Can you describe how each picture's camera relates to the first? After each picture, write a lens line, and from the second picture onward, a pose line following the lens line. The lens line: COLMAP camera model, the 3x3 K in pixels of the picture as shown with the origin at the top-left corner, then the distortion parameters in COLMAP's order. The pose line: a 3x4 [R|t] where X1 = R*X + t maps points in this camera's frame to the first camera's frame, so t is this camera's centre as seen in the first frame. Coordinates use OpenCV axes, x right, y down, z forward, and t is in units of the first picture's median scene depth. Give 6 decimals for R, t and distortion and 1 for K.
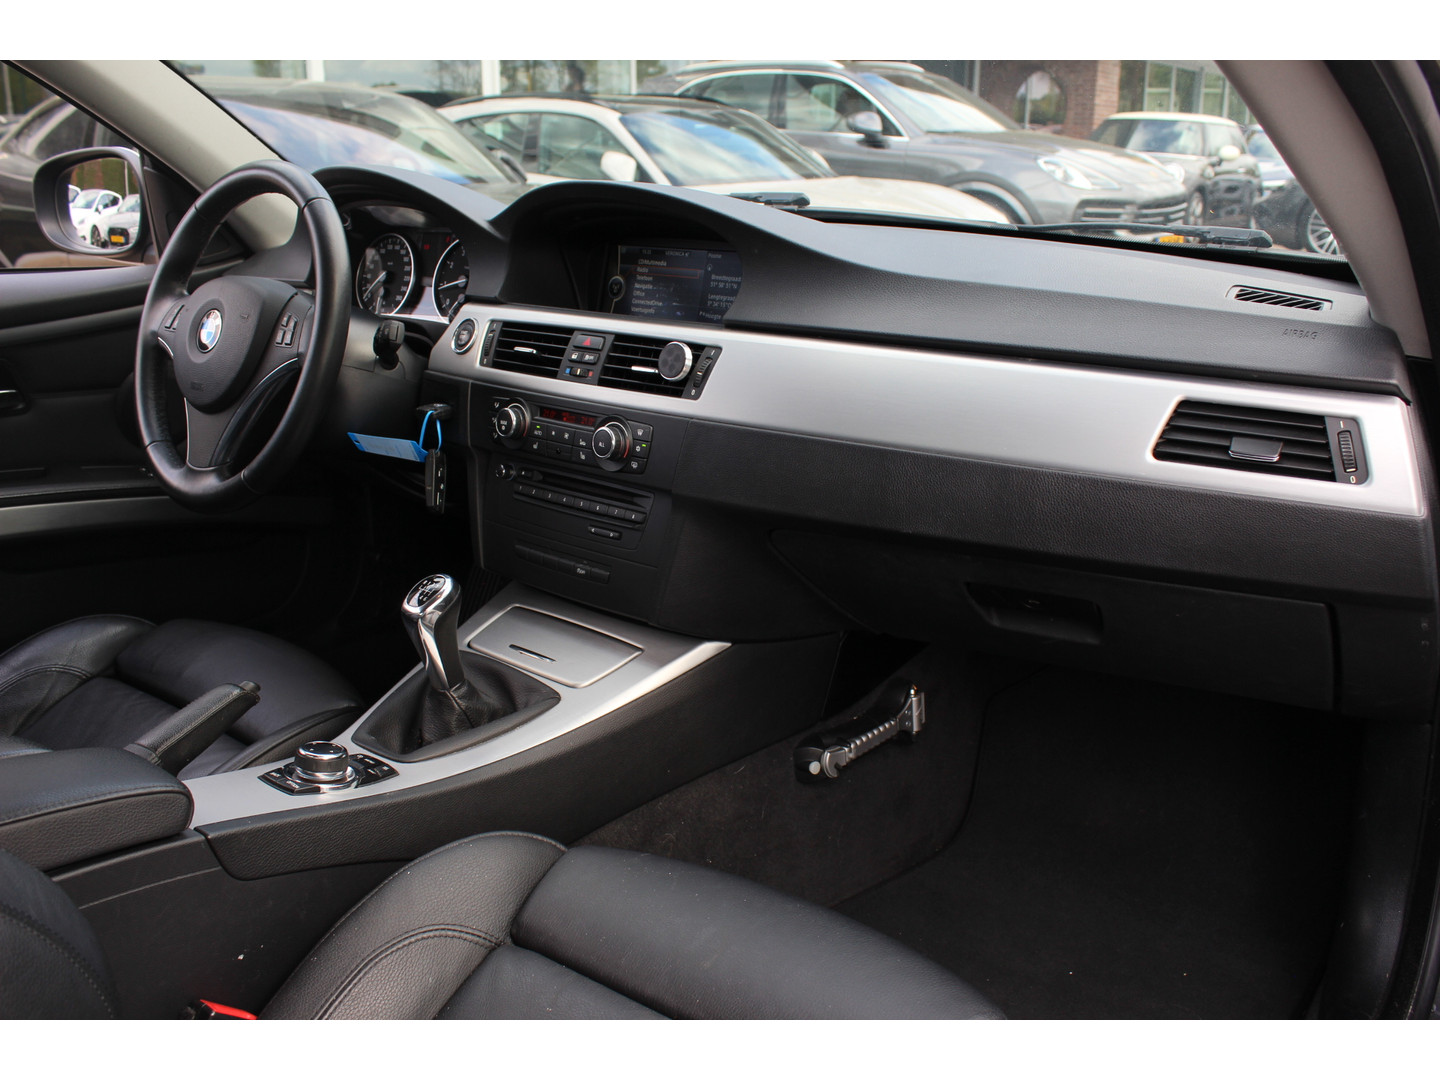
lens RADIAL K [[1275.5, 0, 714.3], [0, 1275.5, 544.2], [0, 0, 1]] dist [-0.130790, 0.019852]
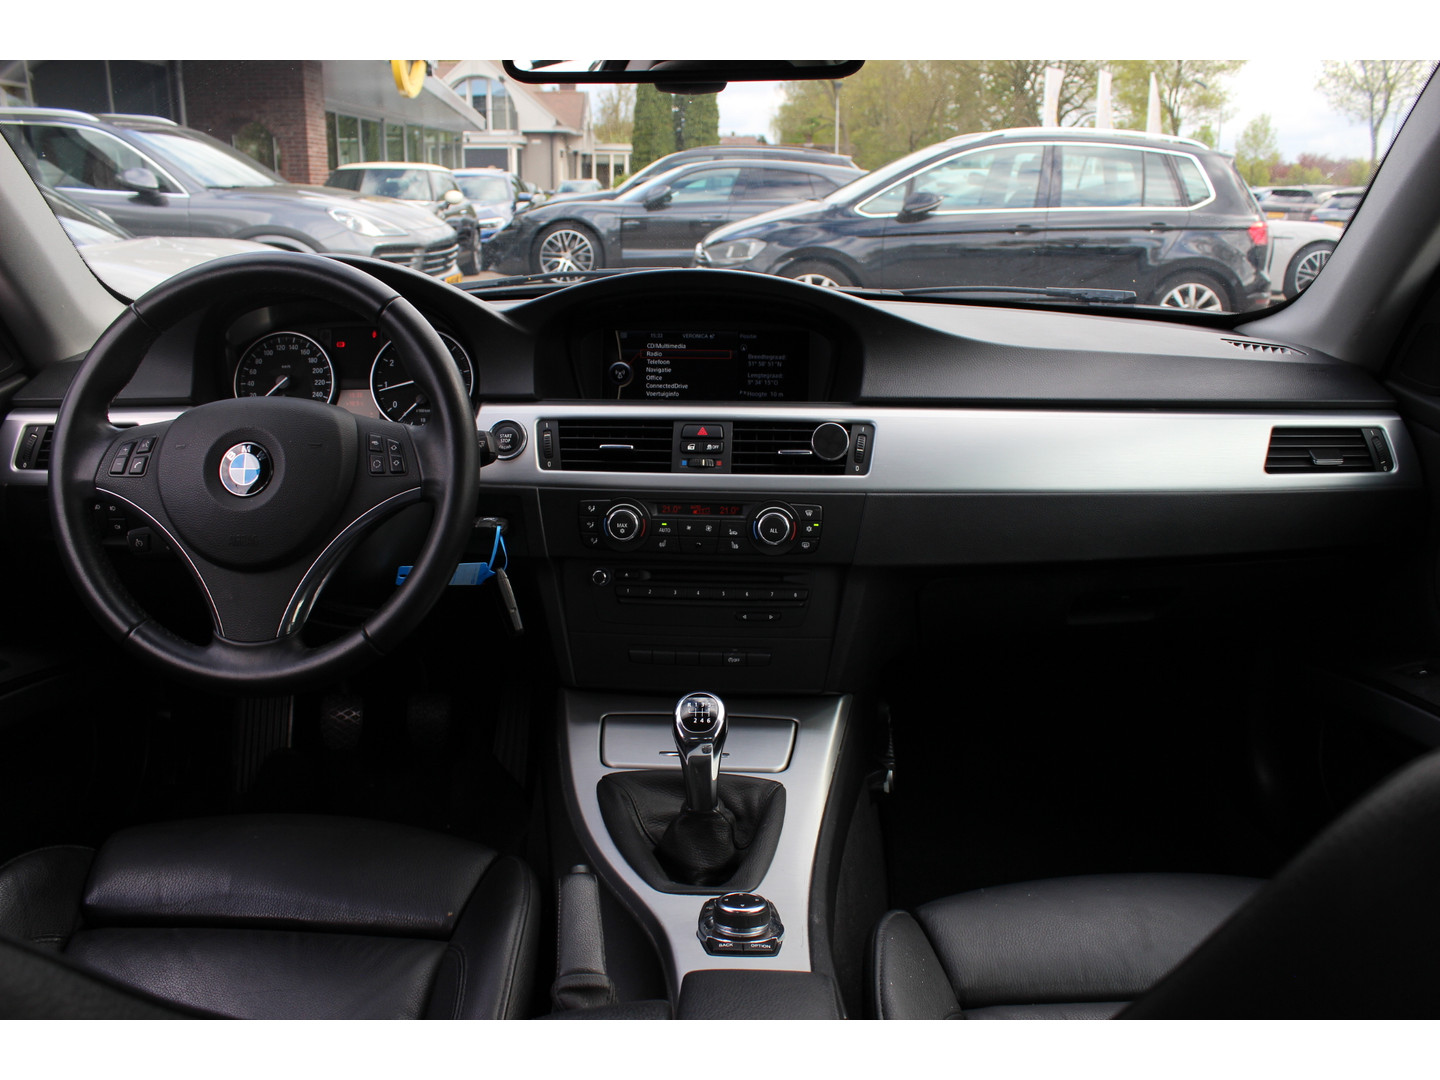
lens RADIAL K [[1183.0, 0, 728.2], [0, 1183.0, 558.3], [0, 0, 1]] dist [-0.176616, 0.149616]
pose [[0.793693, -0.173275, 0.583119, -0.593061], [0.173504, 0.983239, 0.056012, -0.102561], [-0.583051, 0.056717, 0.810453, 0.231253]]
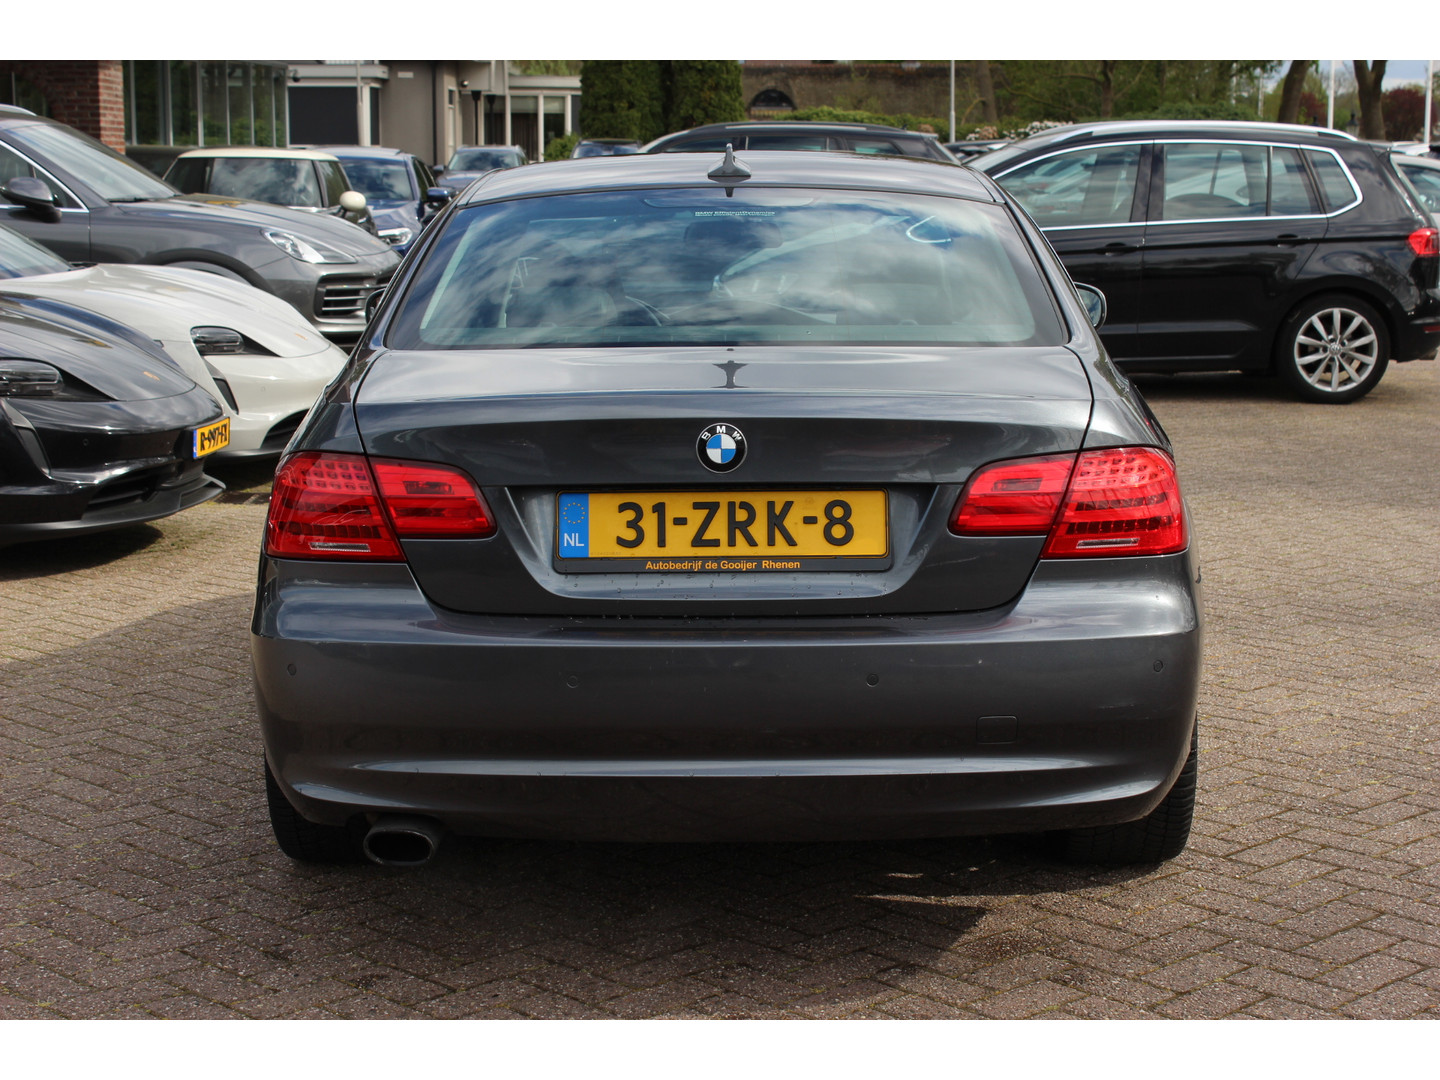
lens RADIAL K [[2336.3, 0, 714.3], [0, 2336.3, 539.4], [0, 0, 1]] dist [0.002232, 0.000000]
pose [[0.805140, -0.094191, 0.585557, -3.064242], [0.179082, 0.979834, -0.088625, 0.667115], [-0.565402, 0.176218, 0.805772, -2.967639]]
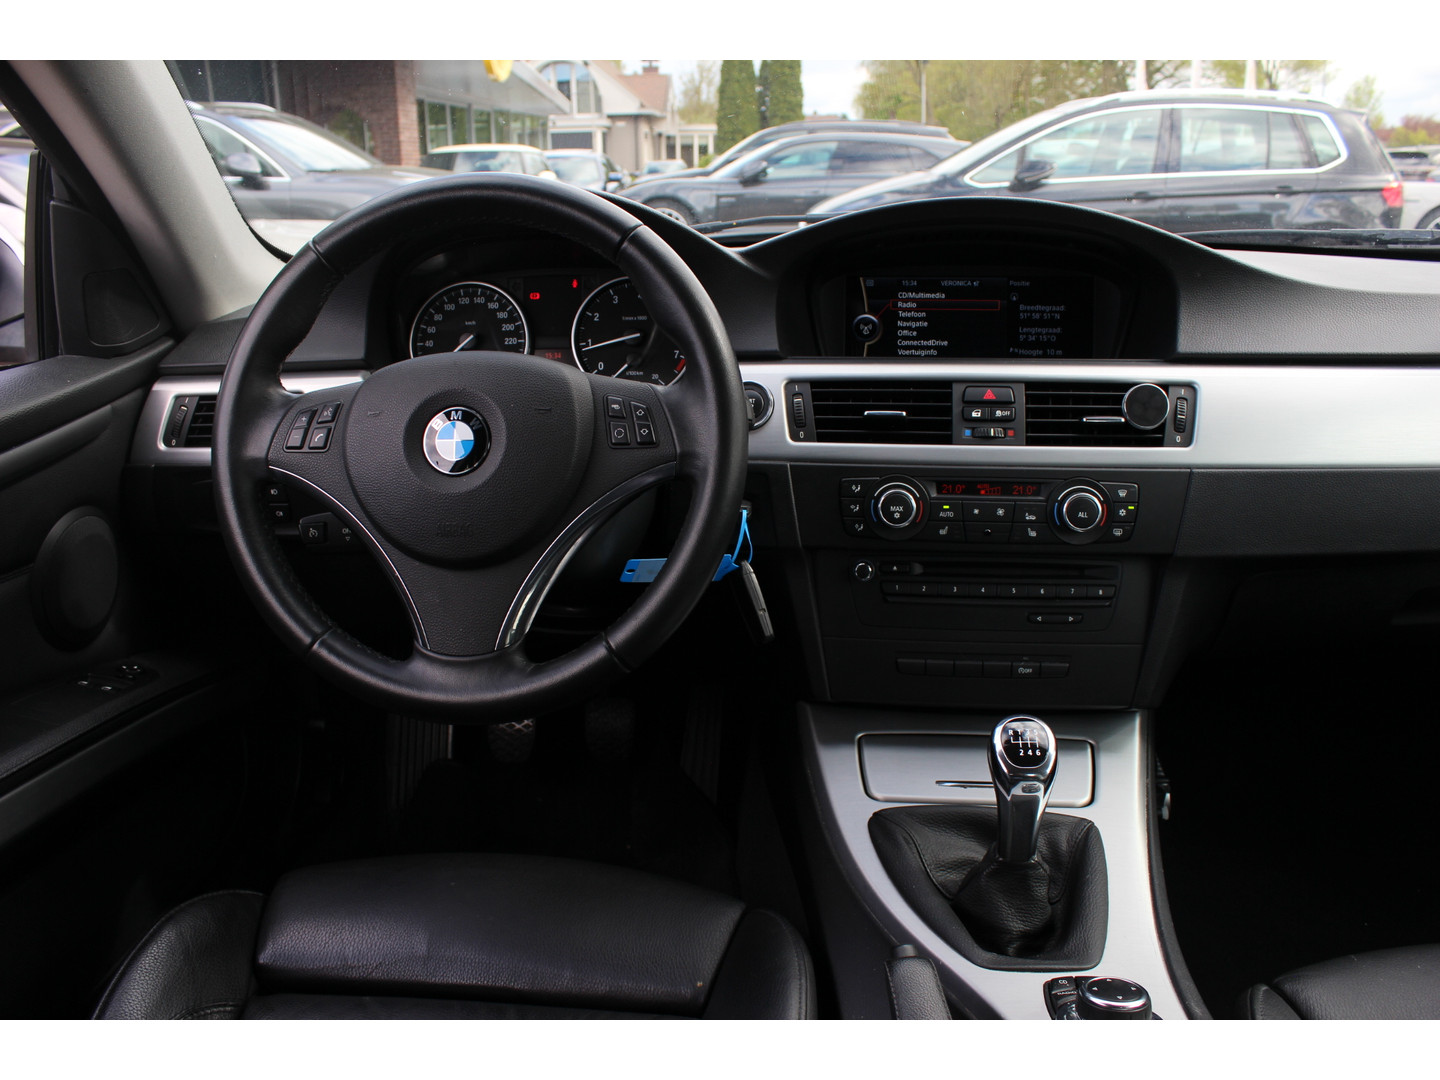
lens RADIAL K [[1183.0, 0, 726.0], [0, 1183.0, 554.9], [0, 0, 1]] dist [-0.176616, 0.149616]
pose [[0.834148, -0.183514, 0.520115, -0.605931], [0.181264, 0.981855, 0.055724, -0.121602], [-0.520903, 0.047796, 0.852276, 0.420589]]
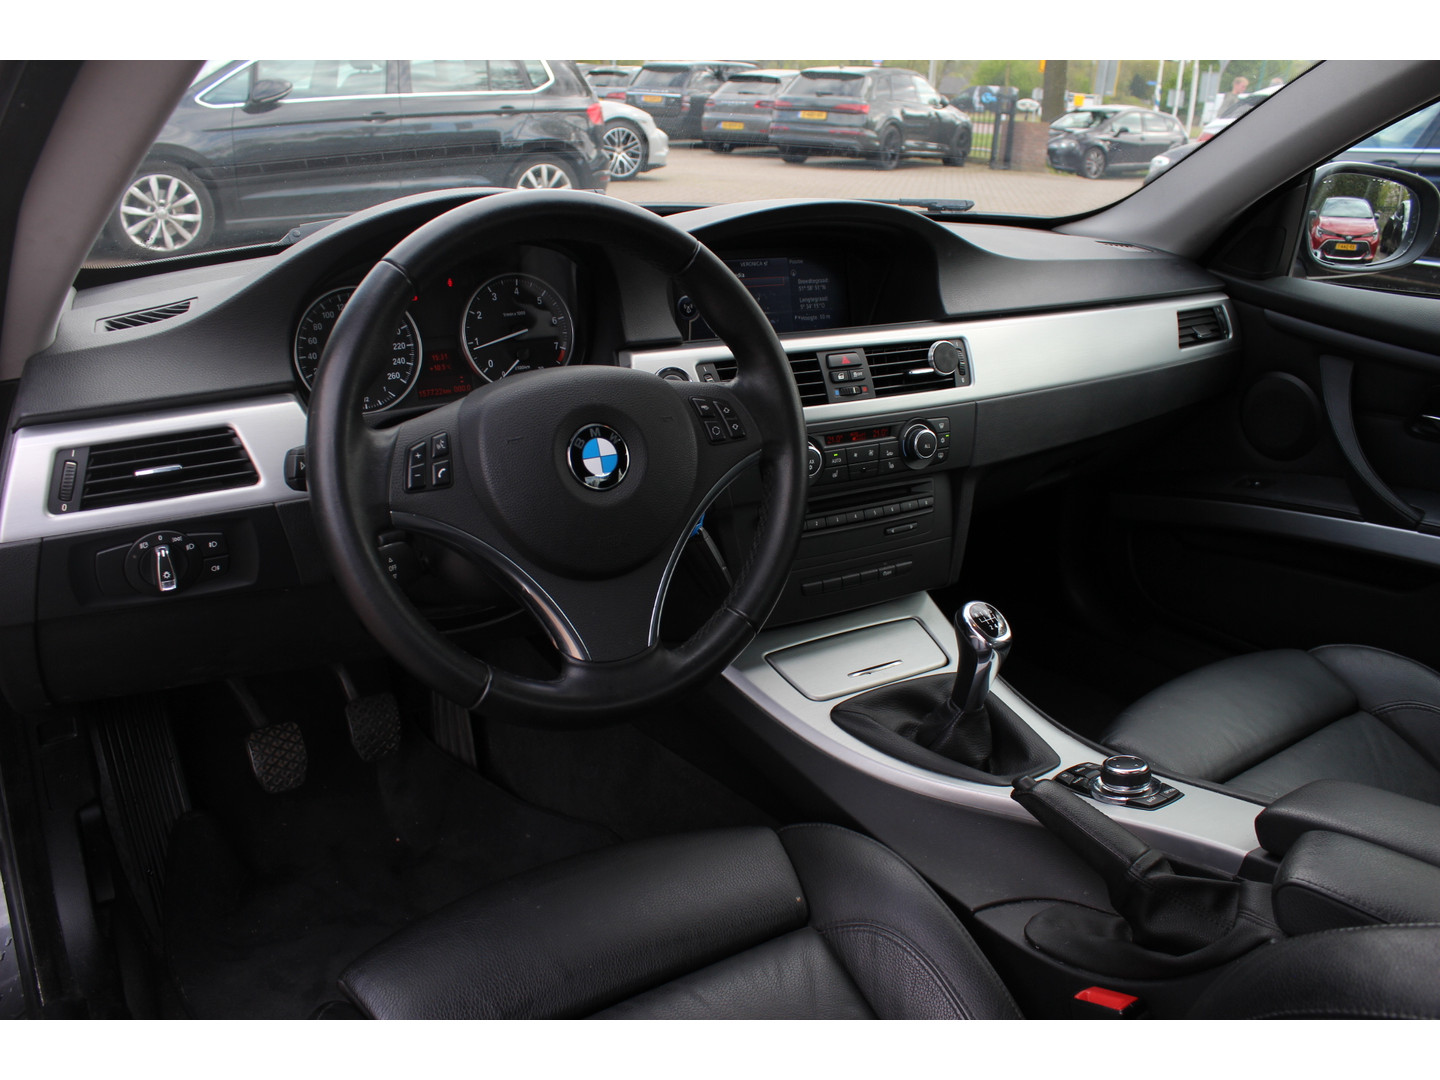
lens RADIAL K [[1183.0, 0, 723.5], [0, 1183.0, 542.6], [0, 0, 1]] dist [-0.176616, 0.149616]
pose [[0.308407, -0.333632, 0.890828, -0.945056], [0.249532, 0.932057, 0.262684, -0.273974], [-0.917943, 0.141277, 0.370705, 0.708492]]
